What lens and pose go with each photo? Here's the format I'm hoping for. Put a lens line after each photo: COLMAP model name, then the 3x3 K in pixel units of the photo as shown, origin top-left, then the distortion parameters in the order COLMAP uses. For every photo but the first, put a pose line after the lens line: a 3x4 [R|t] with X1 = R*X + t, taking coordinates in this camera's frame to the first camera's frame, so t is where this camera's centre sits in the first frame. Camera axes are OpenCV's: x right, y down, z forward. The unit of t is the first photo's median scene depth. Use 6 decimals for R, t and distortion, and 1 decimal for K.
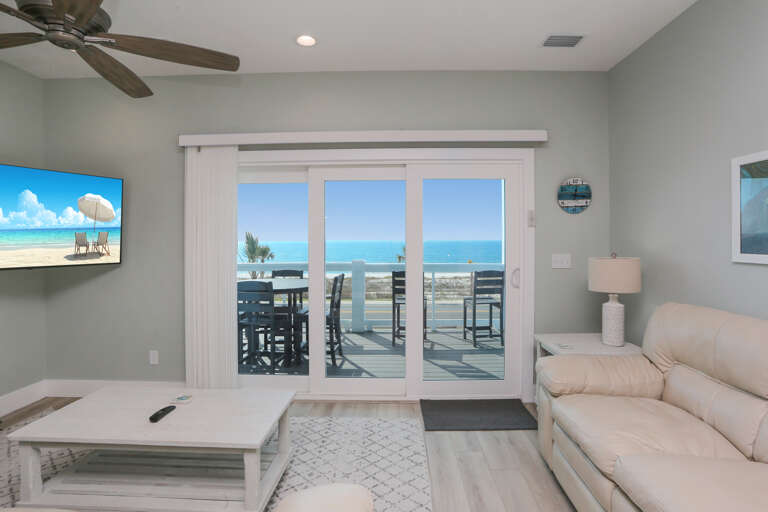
lens RADIAL K [[379.4, 0, 385.7], [0, 379.4, 237.9], [0, 0, 1]] dist [-0.083981, 0.032667]
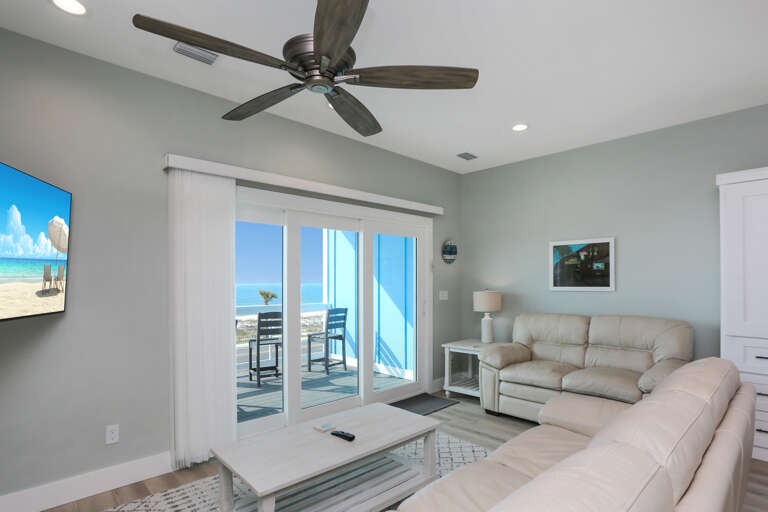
lens RADIAL K [[395.1, 0, 386.3], [0, 395.1, 279.7], [0, 0, 1]] dist [-0.093089, 0.037521]
pose [[0.703185, 0.005392, 0.710986, -0.806222], [-0.002290, 0.999983, -0.005318, 0.008640], [-0.711003, 0.002111, 0.703186, 0.045344]]
